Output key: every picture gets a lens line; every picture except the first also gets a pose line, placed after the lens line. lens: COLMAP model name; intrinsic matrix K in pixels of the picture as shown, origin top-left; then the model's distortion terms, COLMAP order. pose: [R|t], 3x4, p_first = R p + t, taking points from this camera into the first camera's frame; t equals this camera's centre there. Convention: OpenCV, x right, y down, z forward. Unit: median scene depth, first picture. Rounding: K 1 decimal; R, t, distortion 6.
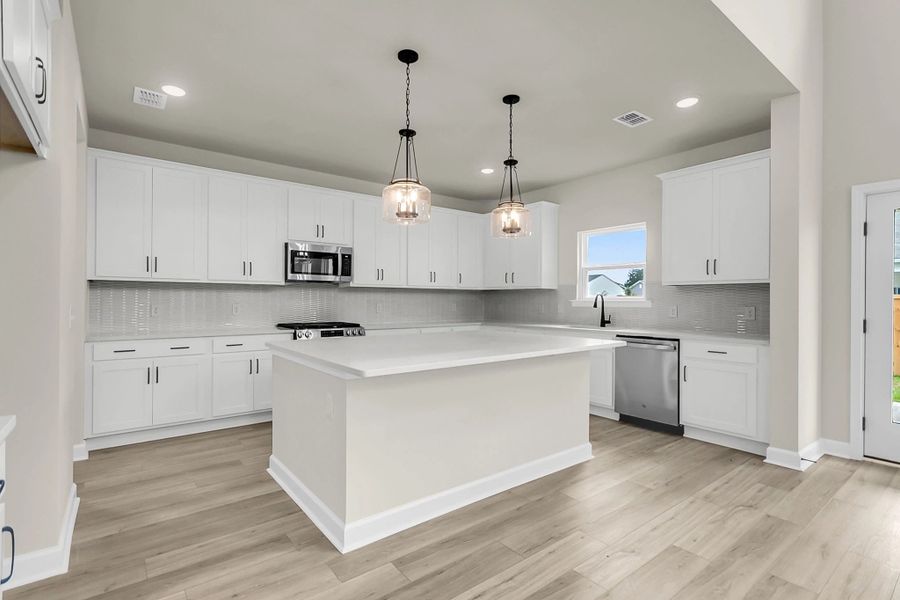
lens RADIAL K [[430.3, 0, 450.0], [0, 430.3, 300.0], [0, 0, 1]] dist [0.003178, 0.000134]
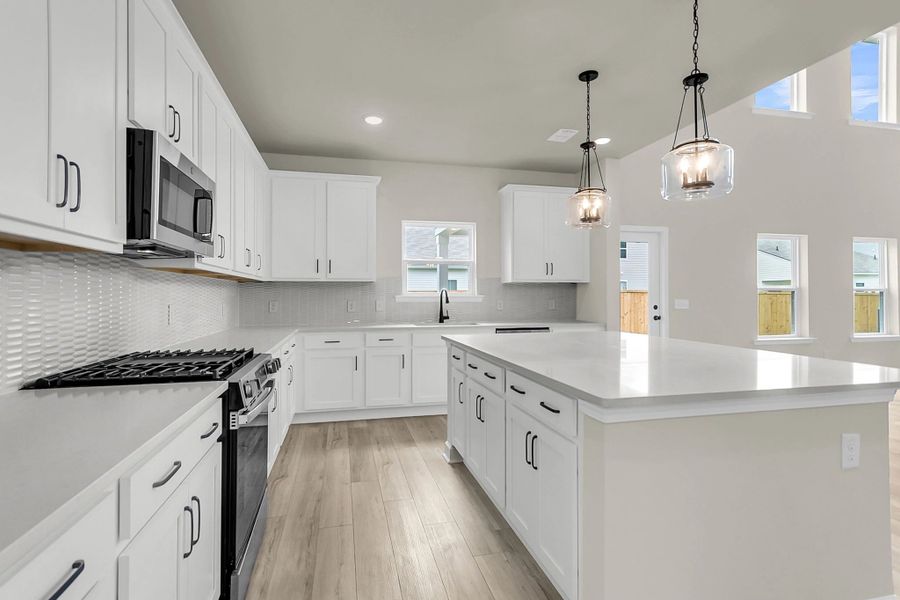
lens RADIAL K [[433.3, 0, 441.2], [0, 433.3, 286.4], [0, 0, 1]] dist [0.000314, 0.000161]
pose [[0.430723, 0.013105, 0.902389, -0.582976], [0.002206, 0.999876, -0.015574, -0.004946], [-0.902481, 0.008699, 0.430641, 0.637240]]
